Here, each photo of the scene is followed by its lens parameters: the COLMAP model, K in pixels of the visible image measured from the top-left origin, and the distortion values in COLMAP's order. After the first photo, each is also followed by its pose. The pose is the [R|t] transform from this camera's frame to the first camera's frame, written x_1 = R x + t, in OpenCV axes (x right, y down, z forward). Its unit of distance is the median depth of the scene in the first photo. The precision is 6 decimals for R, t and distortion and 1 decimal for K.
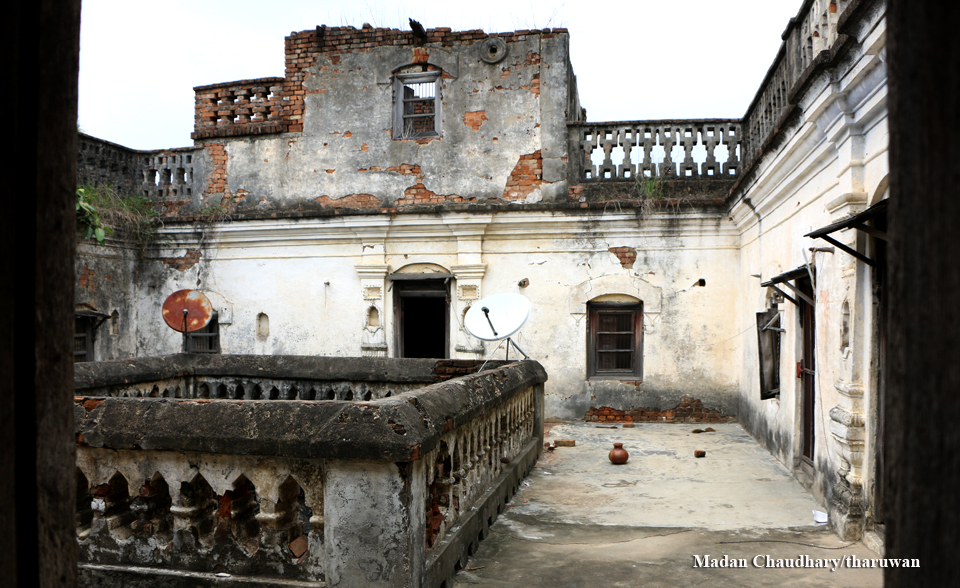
lens RADIAL K [[786.5, 0, 478.9], [0, 786.5, 303.0], [0, 0, 1]] dist [-0.174694, 0.000774]
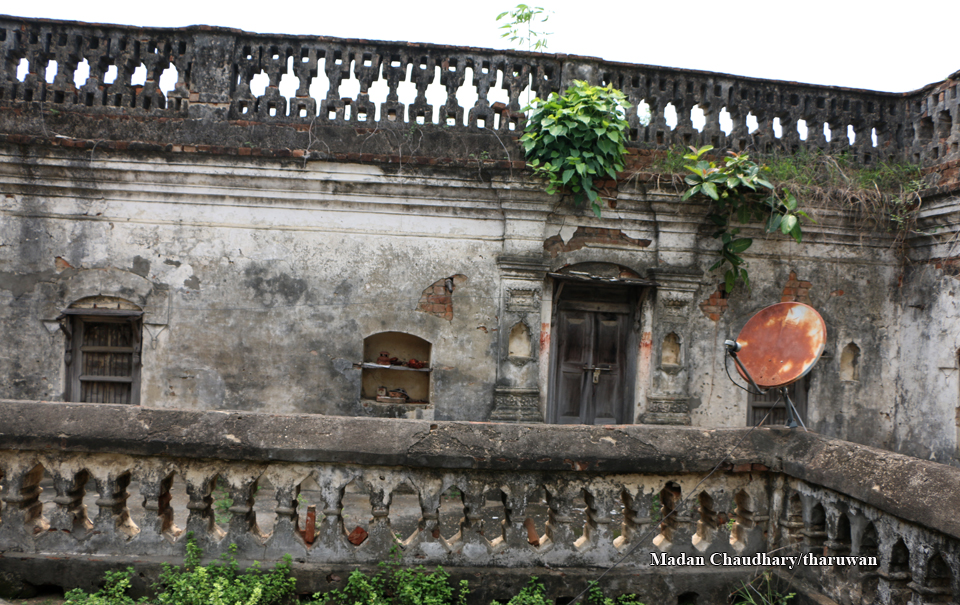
lens RADIAL K [[773.3, 0, 478.3], [0, 773.3, 308.0], [0, 0, 1]] dist [-0.164756, 0.119079]
pose [[0.310920, -0.010194, -0.950381, 0.025016], [-0.028123, 0.999406, -0.019920, 0.001146], [0.950020, 0.032922, 0.310449, 0.499054]]
